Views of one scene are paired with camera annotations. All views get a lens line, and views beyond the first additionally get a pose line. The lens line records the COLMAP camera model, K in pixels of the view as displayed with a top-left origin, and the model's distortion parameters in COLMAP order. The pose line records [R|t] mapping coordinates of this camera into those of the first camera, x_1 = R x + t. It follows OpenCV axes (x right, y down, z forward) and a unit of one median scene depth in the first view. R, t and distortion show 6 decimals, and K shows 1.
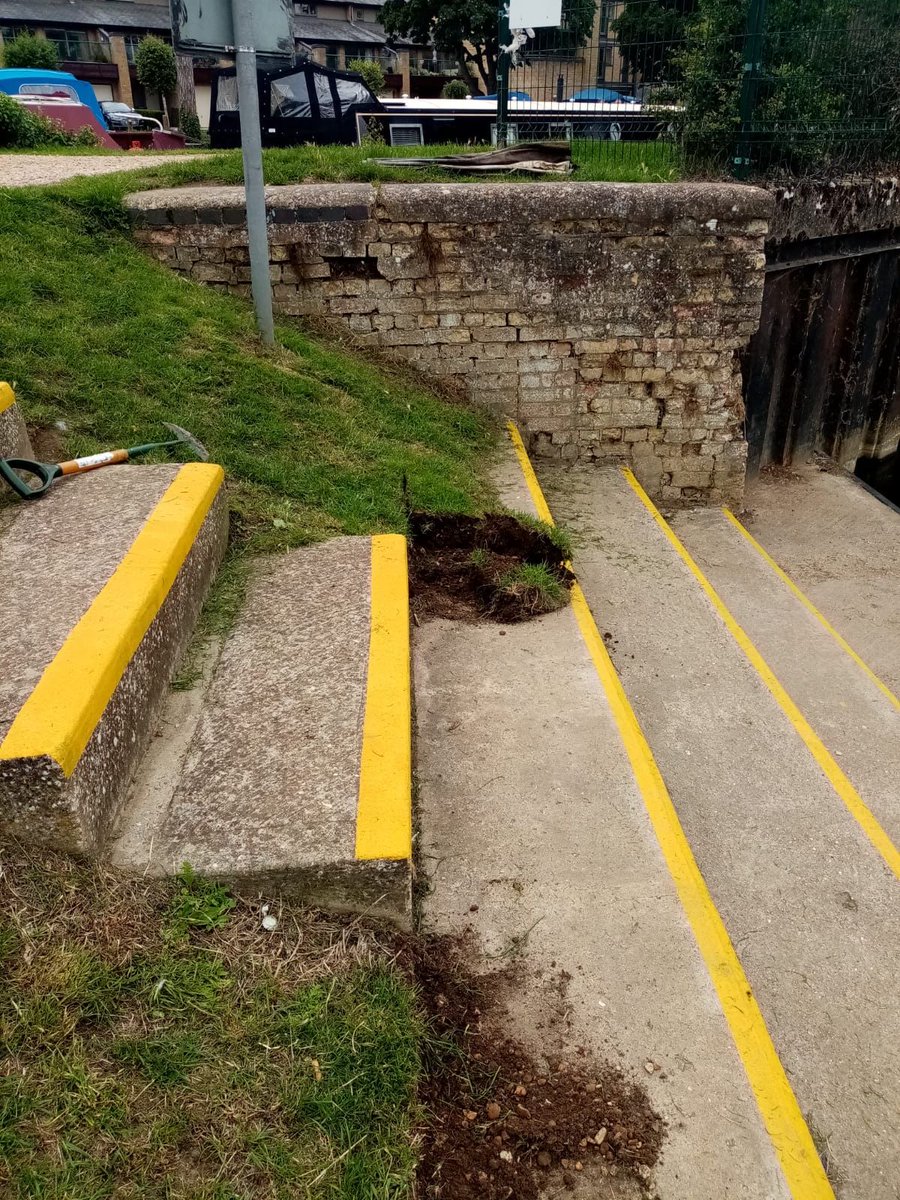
lens RADIAL K [[989.1, 0, 450.0], [0, 989.1, 600.0], [0, 0, 1]] dist [0.096635, -0.160881]
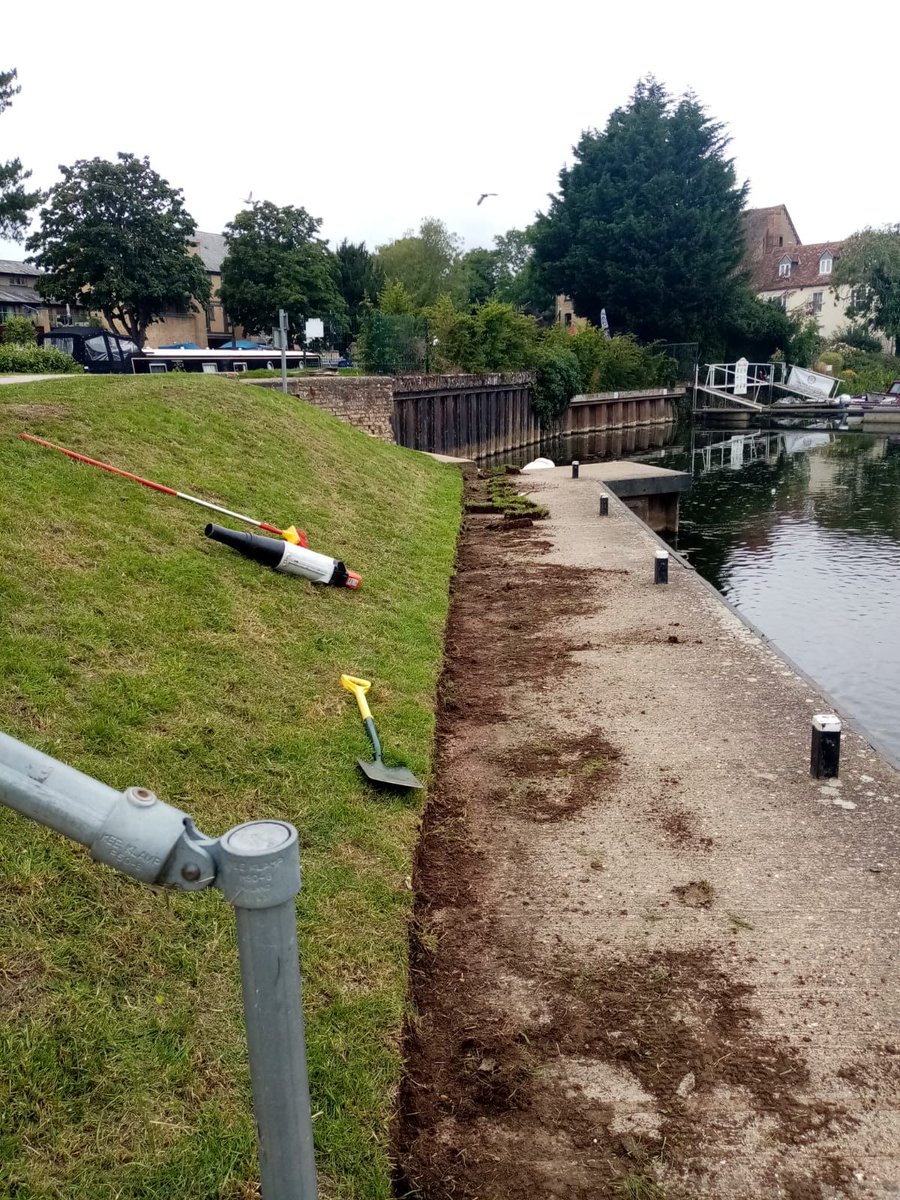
lens RADIAL K [[989.1, 0, 450.0], [0, 989.1, 600.0], [0, 0, 1]] dist [0.096635, -0.160881]
pose [[0.920073, -0.107169, 0.376802, -1.049852], [0.182690, 0.968237, -0.170707, 1.168789], [-0.346539, 0.225901, 0.910428, -2.484670]]
